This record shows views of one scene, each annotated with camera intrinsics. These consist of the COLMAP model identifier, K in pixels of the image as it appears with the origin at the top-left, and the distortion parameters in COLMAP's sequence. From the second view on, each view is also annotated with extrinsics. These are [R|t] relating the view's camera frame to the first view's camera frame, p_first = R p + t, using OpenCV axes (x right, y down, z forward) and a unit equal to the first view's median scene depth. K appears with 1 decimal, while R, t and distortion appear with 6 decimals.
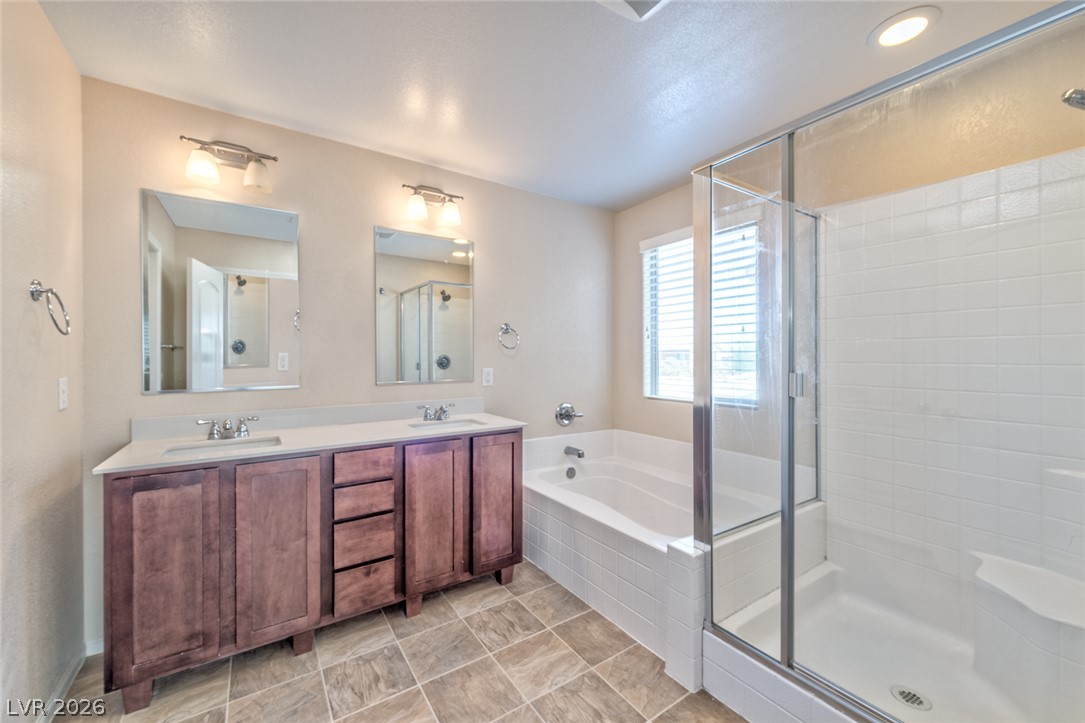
lens RADIAL K [[431.4, 0, 540.1], [0, 431.4, 363.4], [0, 0, 1]] dist [0.001624, -0.000378]
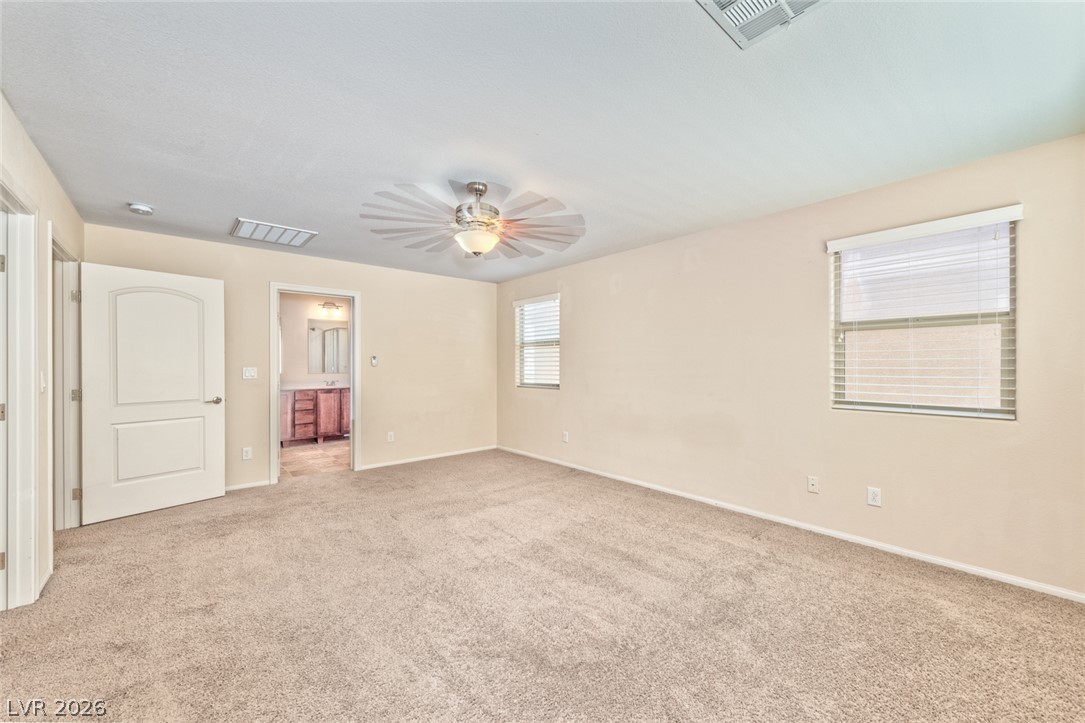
lens RADIAL K [[431.4, 0, 543.3], [0, 431.4, 360.7], [0, 0, 1]] dist [0.001624, -0.000378]
pose [[0.993570, 0.002585, 0.113190, 1.060611], [-0.001529, 0.999954, -0.009419, -0.010940], [-0.113210, 0.009185, 0.993529, -2.550450]]
